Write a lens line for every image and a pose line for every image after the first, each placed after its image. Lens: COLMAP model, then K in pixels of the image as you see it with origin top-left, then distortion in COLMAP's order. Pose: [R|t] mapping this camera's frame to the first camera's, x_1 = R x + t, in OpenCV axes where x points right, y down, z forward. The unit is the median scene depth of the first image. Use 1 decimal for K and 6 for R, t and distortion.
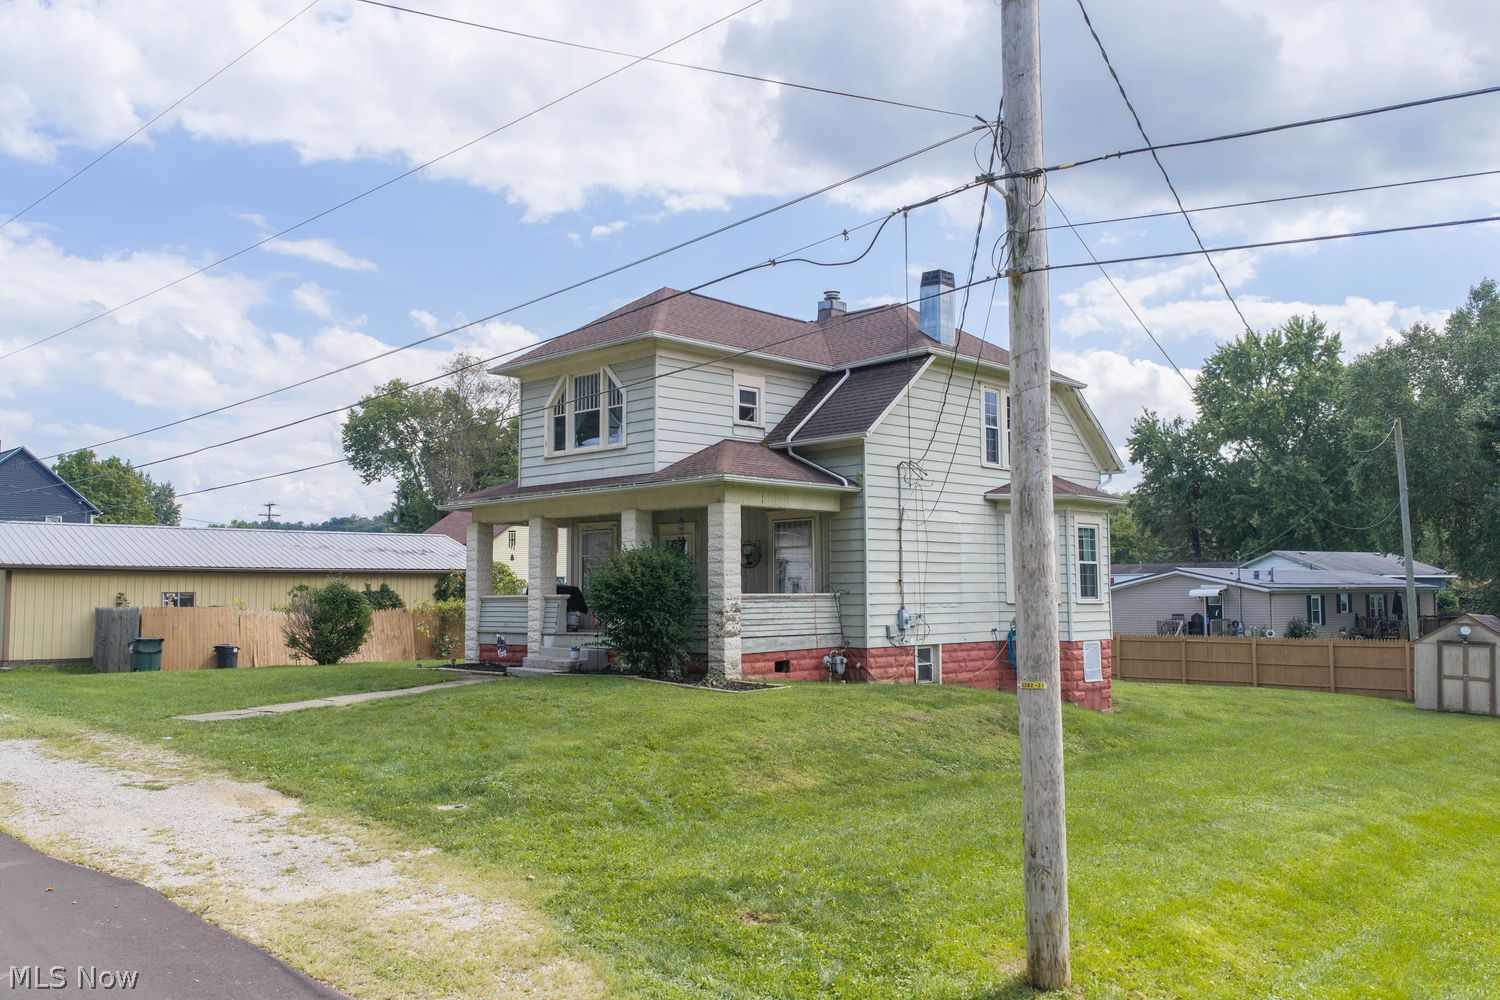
lens RADIAL K [[1251.3, 0, 745.7], [0, 1251.3, 494.1], [0, 0, 1]] dist [0.019892, -0.043701]
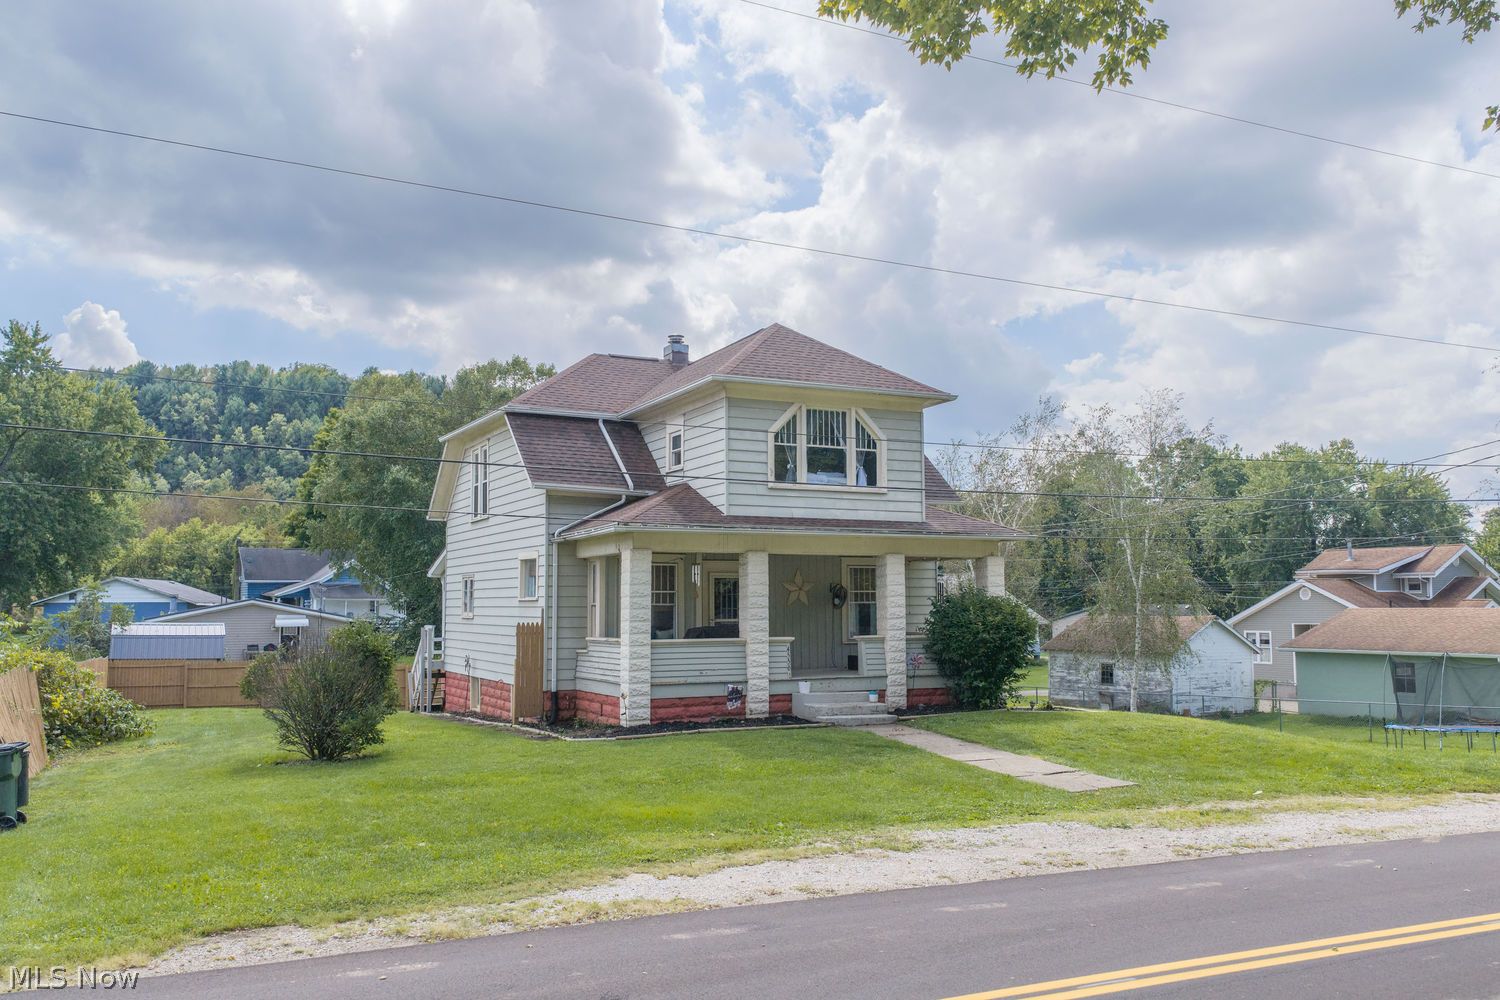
lens RADIAL K [[1251.3, 0, 738.2], [0, 1251.3, 498.1], [0, 0, 1]] dist [0.019892, -0.043701]
pose [[0.318454, 0.087779, 0.943865, -1.031366], [-0.074859, 0.994922, -0.067271, 0.042007], [-0.944978, -0.049234, 0.323409, 0.726913]]
